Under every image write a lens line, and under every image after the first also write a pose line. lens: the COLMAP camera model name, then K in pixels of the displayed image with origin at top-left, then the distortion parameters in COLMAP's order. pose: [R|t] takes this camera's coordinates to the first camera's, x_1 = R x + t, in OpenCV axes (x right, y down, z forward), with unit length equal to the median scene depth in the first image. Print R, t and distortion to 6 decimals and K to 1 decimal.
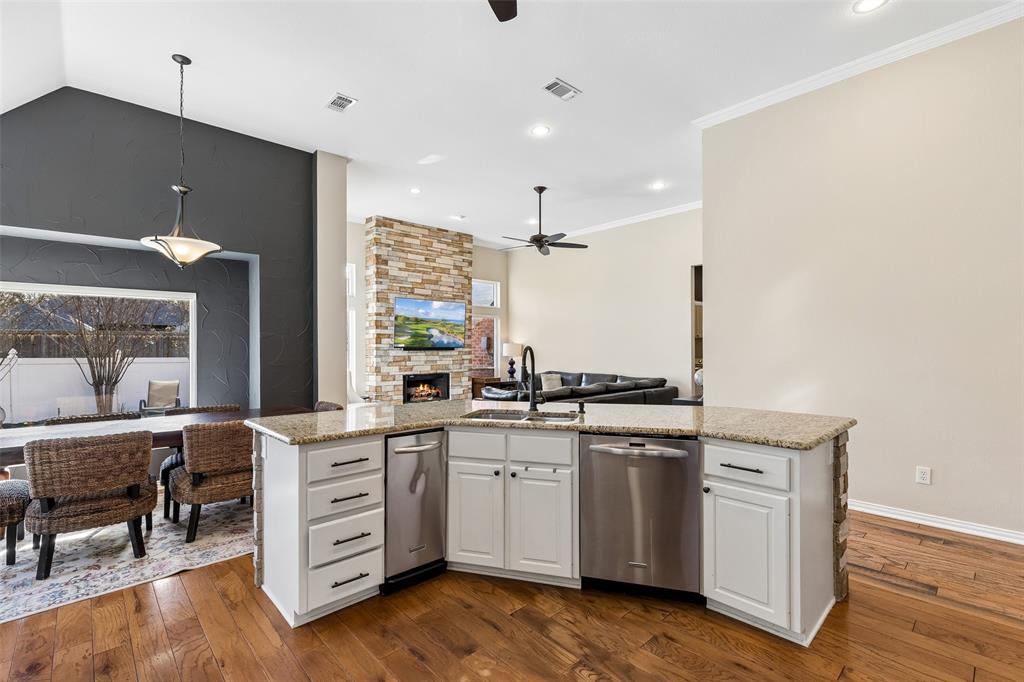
lens RADIAL K [[460.4, 0, 513.9], [0, 460.4, 343.1], [0, 0, 1]] dist [0.001603, -0.000315]
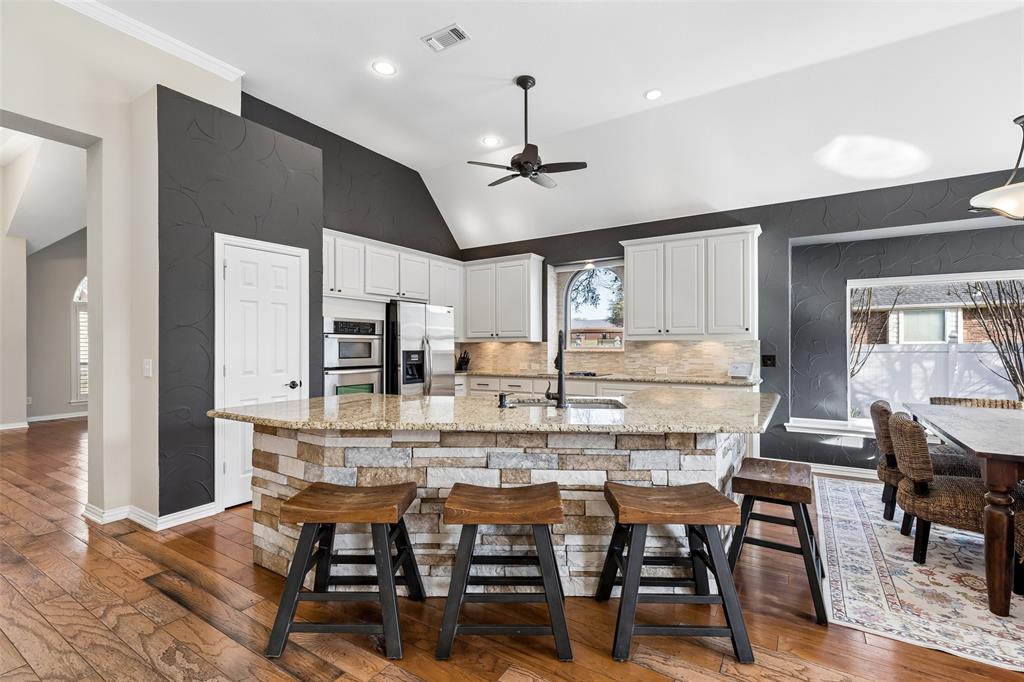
lens RADIAL K [[462.7, 0, 510.1], [0, 462.7, 344.5], [0, 0, 1]] dist [0.010191, -0.000734]
pose [[-0.970369, 0.004912, -0.241577, 0.117722], [0.007242, 0.999935, -0.008756, 0.014863], [0.241519, -0.010246, -0.970342, 0.637530]]
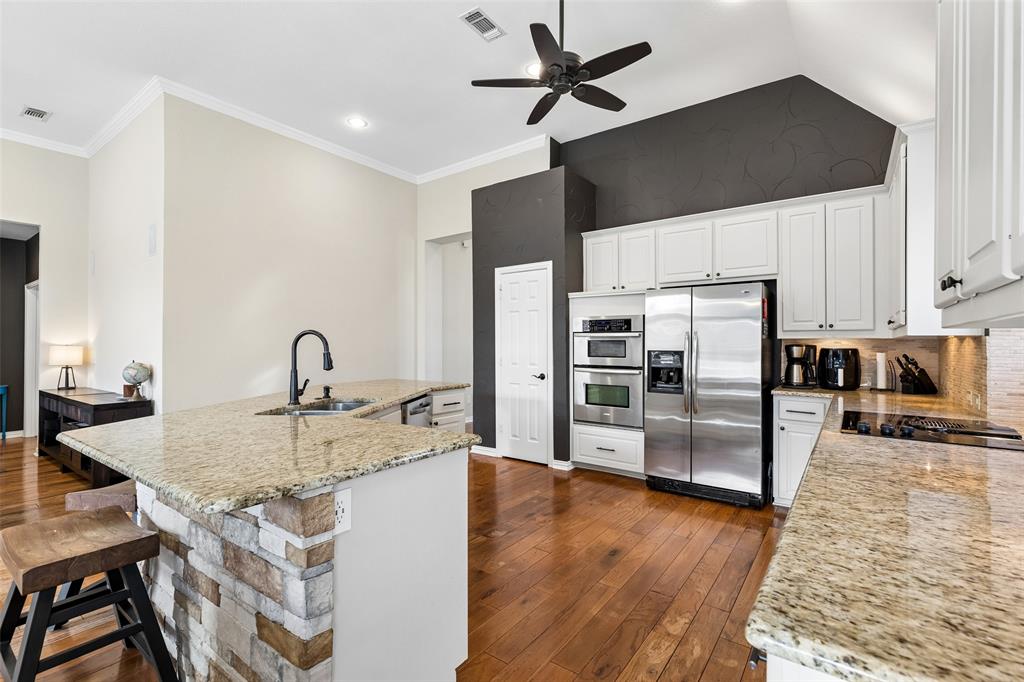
lens RADIAL K [[459.3, 0, 525.0], [0, 459.3, 345.3], [0, 0, 1]] dist [0.006807, -0.000851]
pose [[-0.192617, 0.000880, 0.981274, -0.320372], [-0.006729, 0.999975, -0.002218, 0.013361], [-0.981251, -0.007031, -0.192607, 0.263652]]
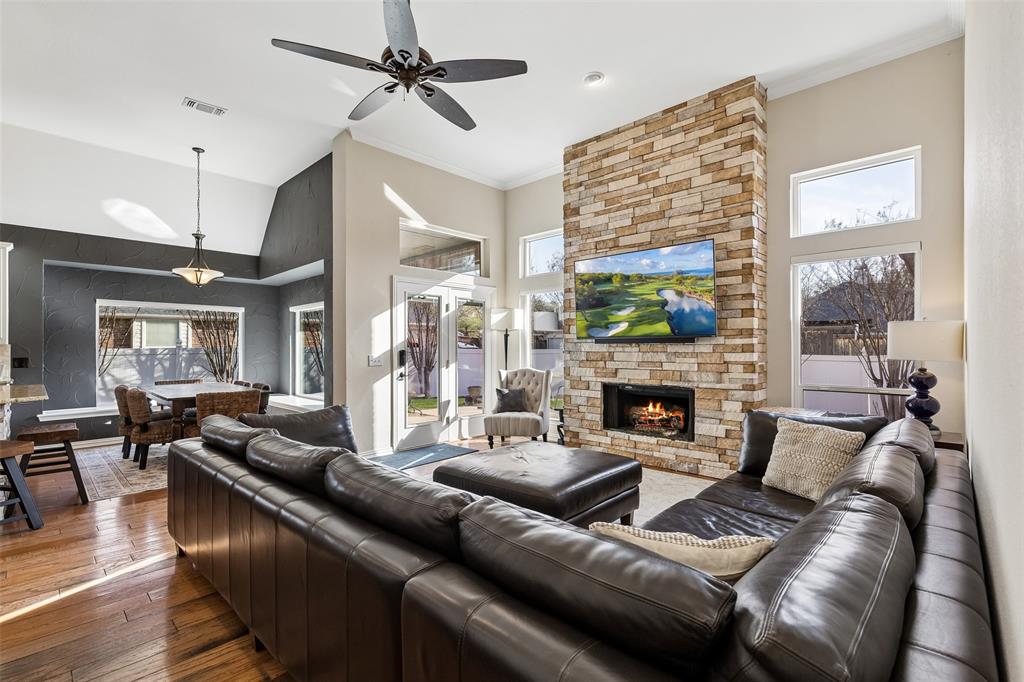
lens RADIAL K [[459.3, 0, 525.0], [0, 459.3, 345.3], [0, 0, 1]] dist [0.006807, -0.000851]
pose [[0.058322, -0.002048, -0.998296, 0.356726], [0.012083, 0.999926, -0.001345, 0.017647], [0.998225, -0.011984, 0.058342, 0.825989]]
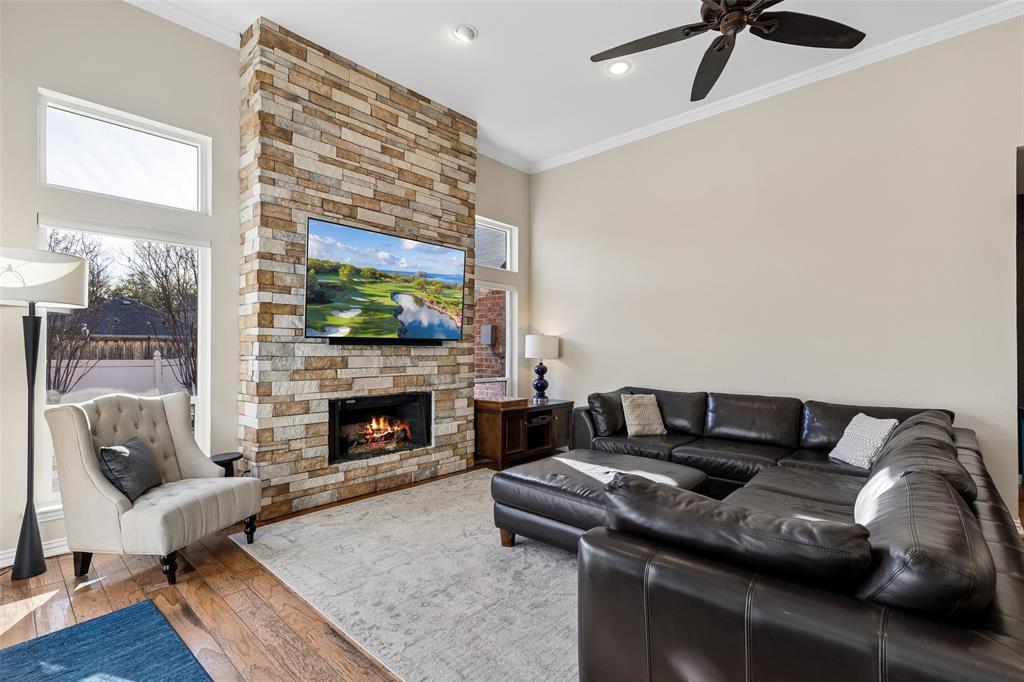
lens RADIAL K [[470.0, 0, 513.7], [0, 470.0, 347.5], [0, 0, 1]] dist [0.001665, -0.000221]
pose [[0.997255, 0.005643, 0.073829, -0.093774], [-0.005958, 0.999974, 0.004043, 0.015573], [-0.073804, -0.004472, 0.997263, 0.515412]]
